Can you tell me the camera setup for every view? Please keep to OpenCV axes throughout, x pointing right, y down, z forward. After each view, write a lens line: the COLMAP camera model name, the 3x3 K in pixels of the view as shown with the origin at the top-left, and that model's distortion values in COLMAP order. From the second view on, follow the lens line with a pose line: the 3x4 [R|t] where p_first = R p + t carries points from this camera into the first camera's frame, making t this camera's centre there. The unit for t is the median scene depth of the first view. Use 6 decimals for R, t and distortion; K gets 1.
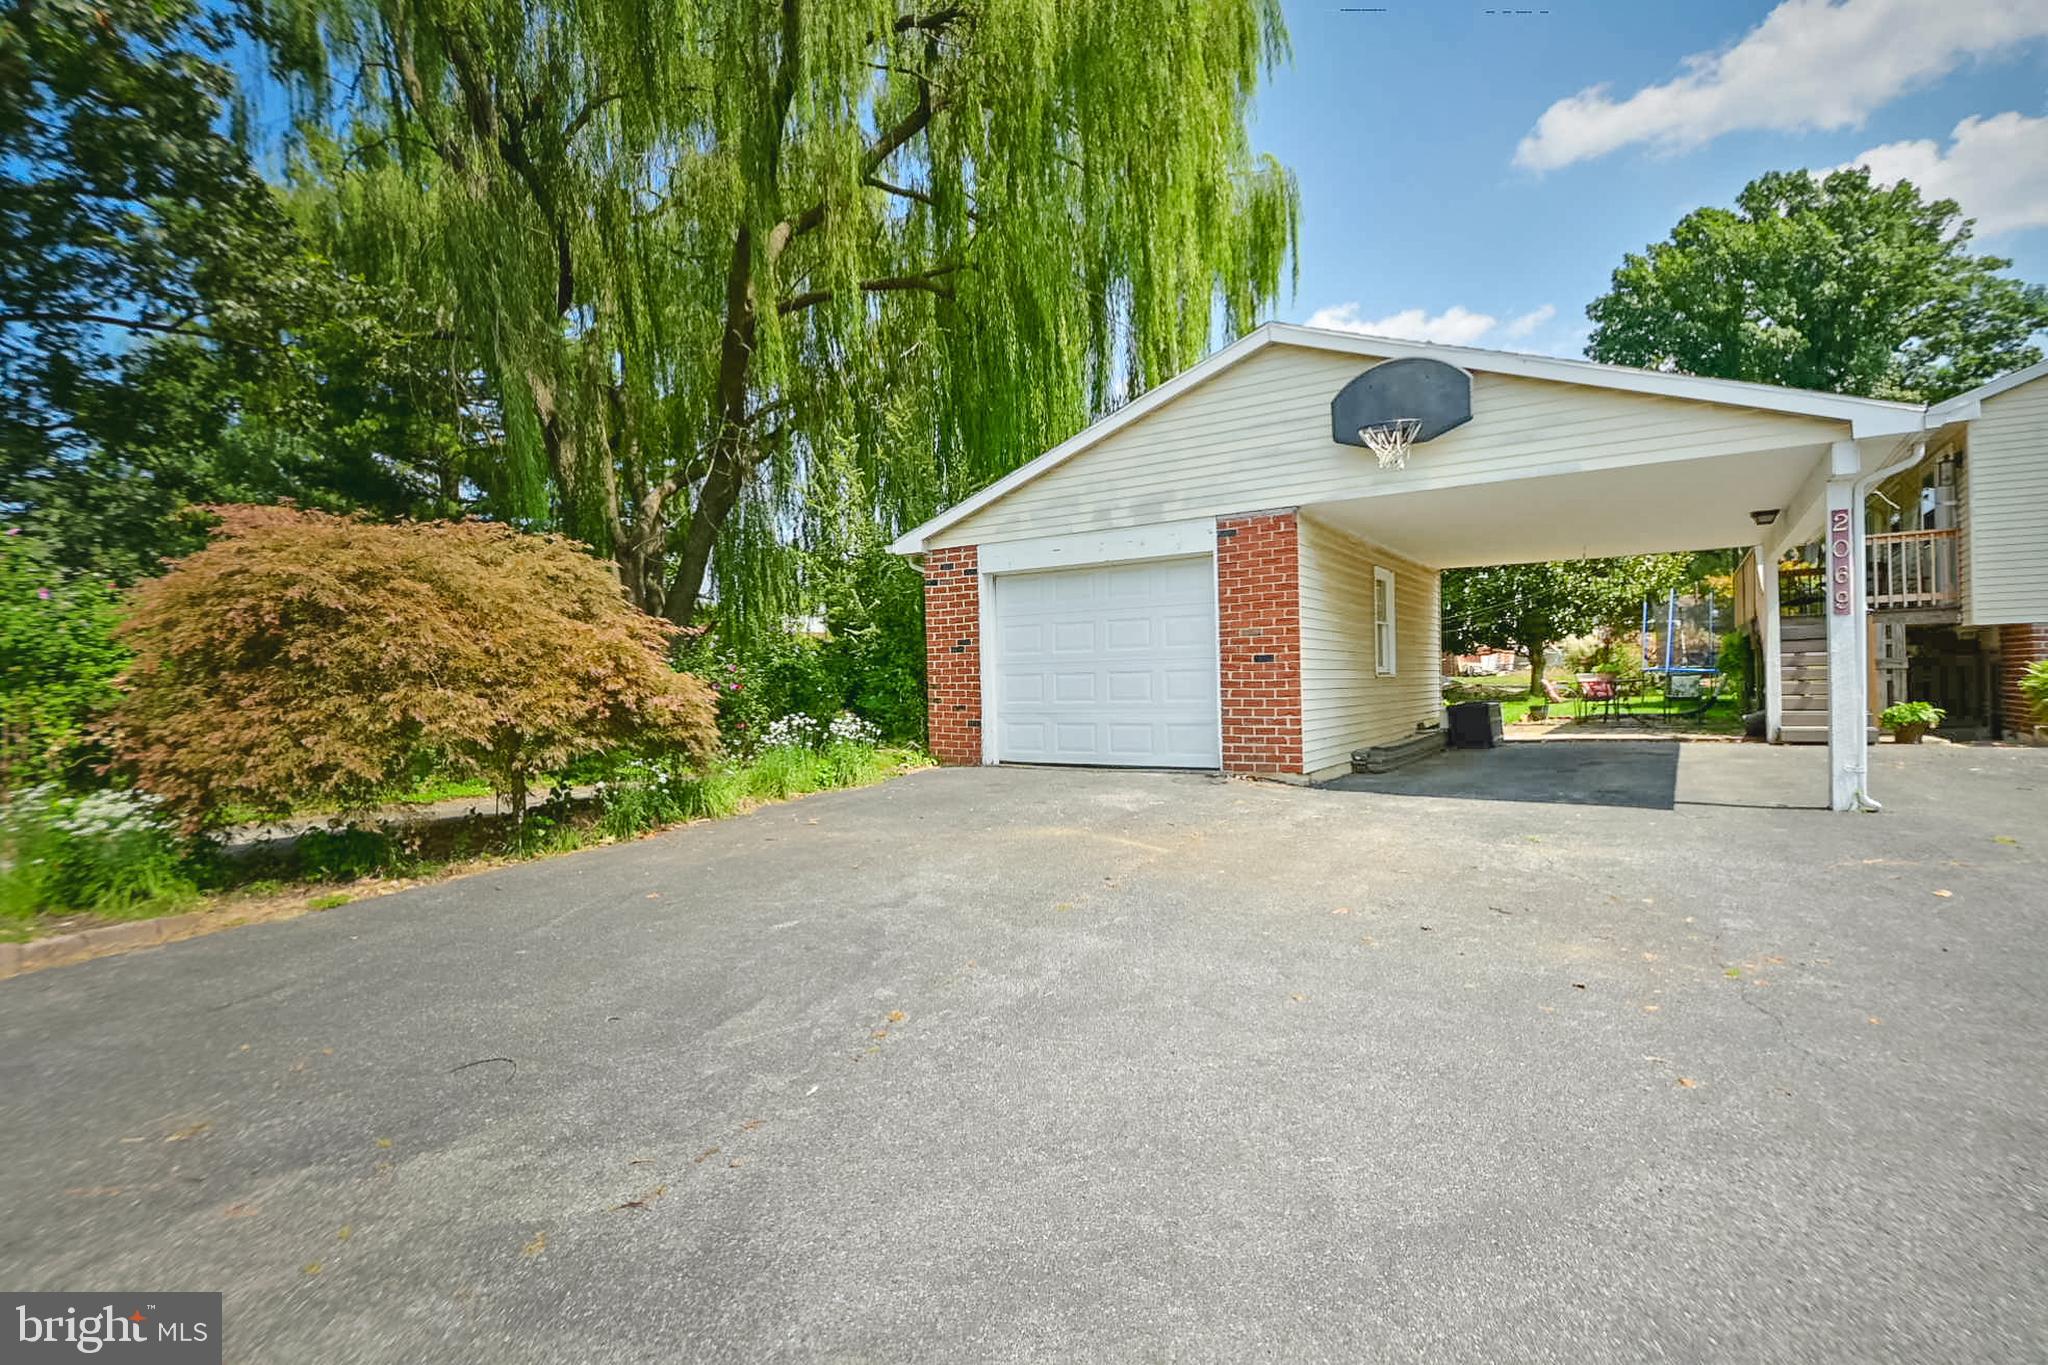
lens RADIAL K [[1007.7, 0, 1024.0], [0, 1007.7, 682.5], [0, 0, 1]] dist [-0.002676, -0.001170]
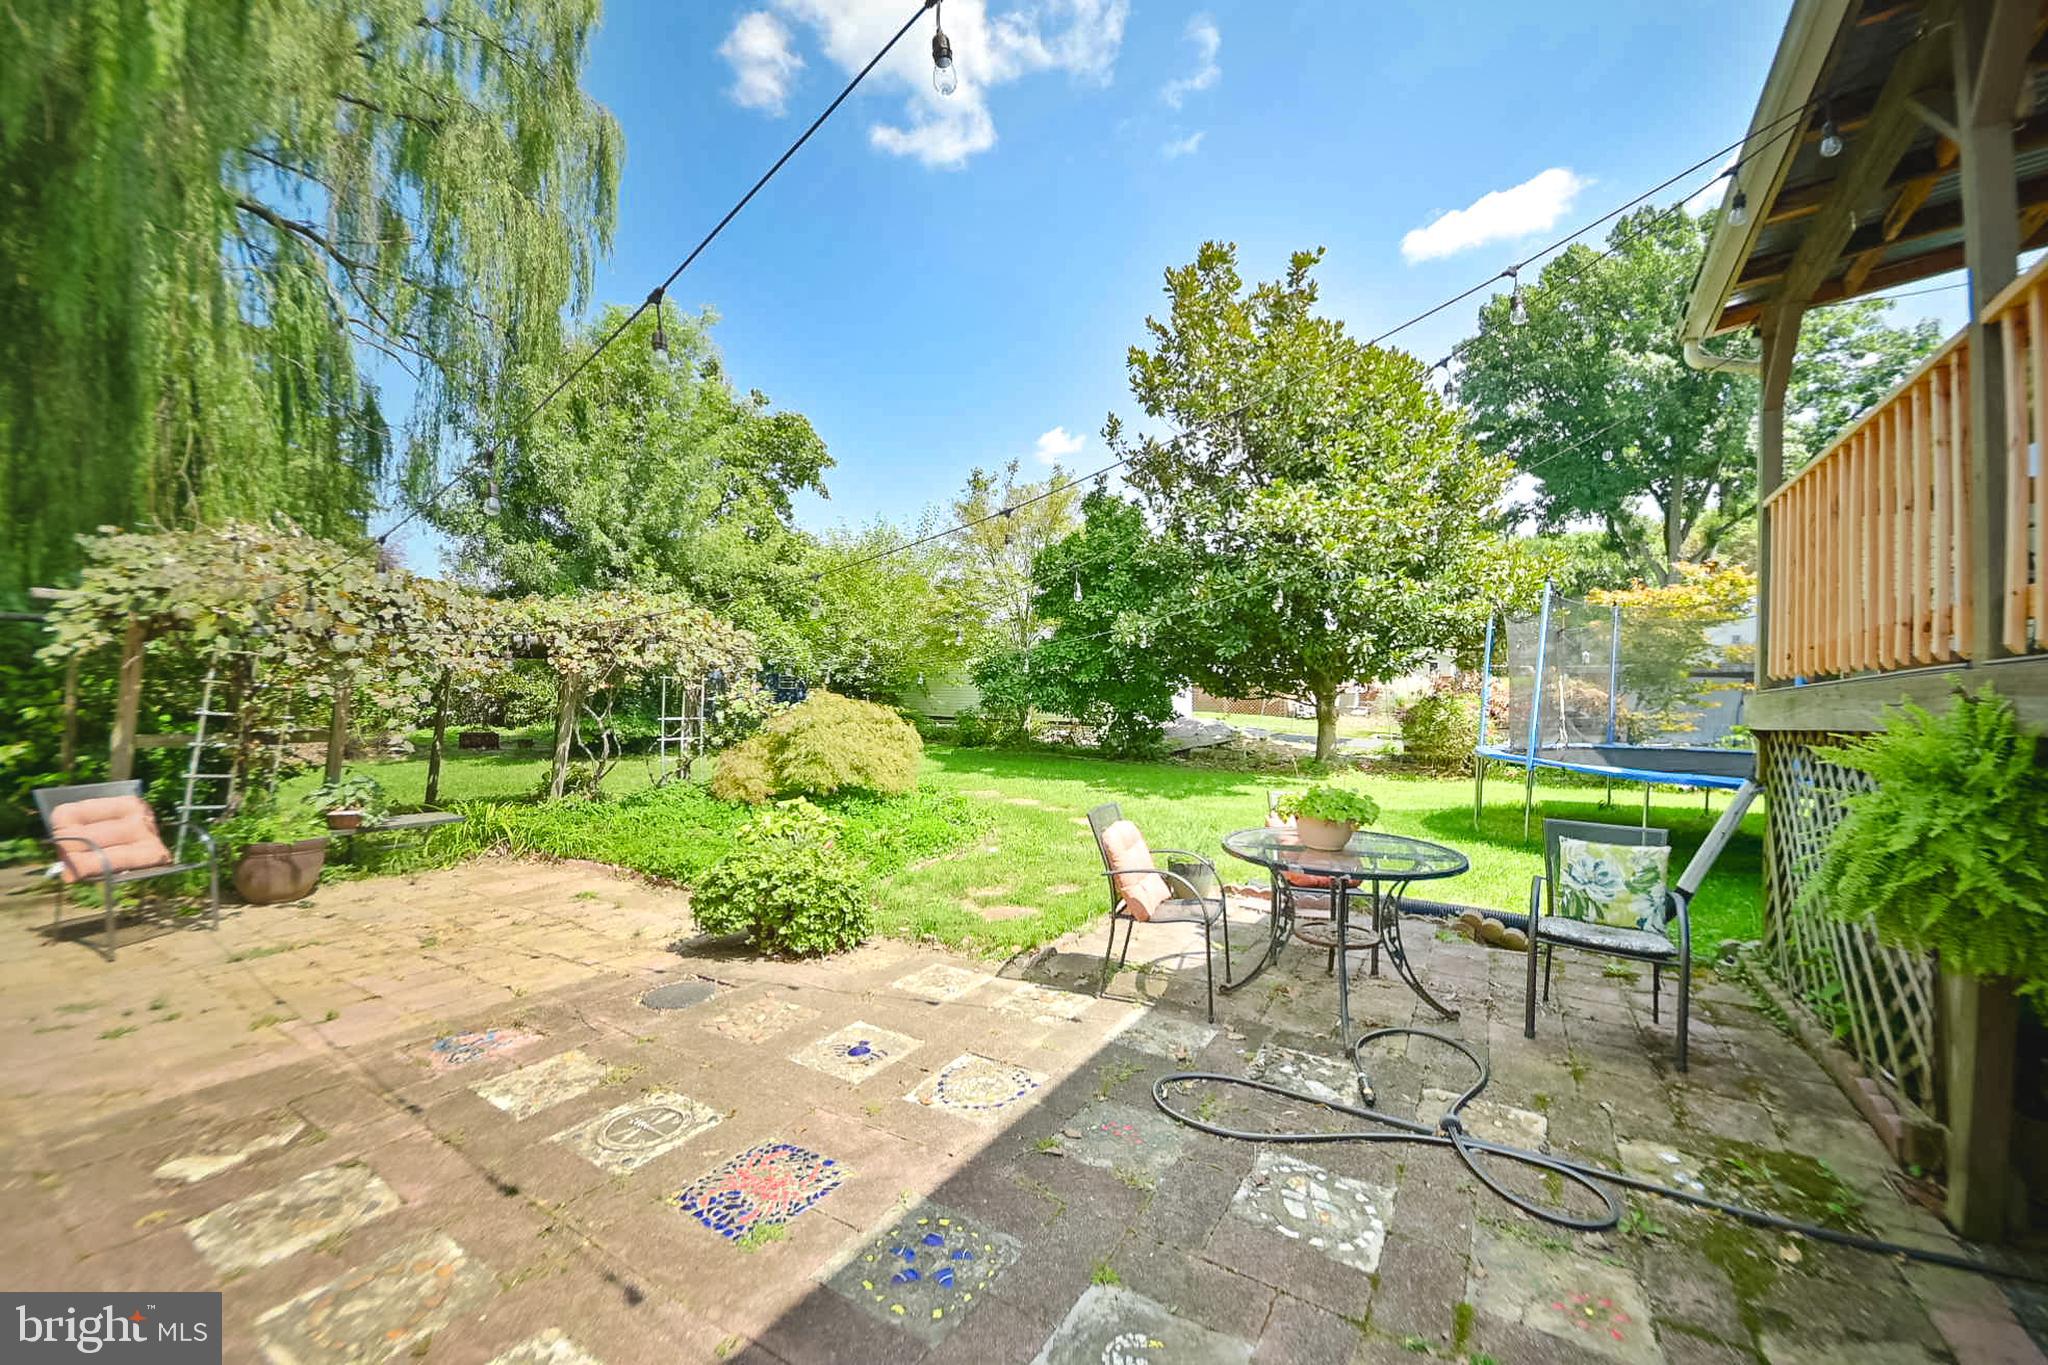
lens RADIAL K [[785.2, 0, 1031.8], [0, 785.2, 682.8], [0, 0, 1]] dist [-0.001726, -0.000517]
pose [[0.999029, 0.042219, 0.012609, 0.315400], [-0.042030, 0.999005, -0.014915, -0.025395], [-0.013226, 0.014371, 0.999809, 0.501021]]
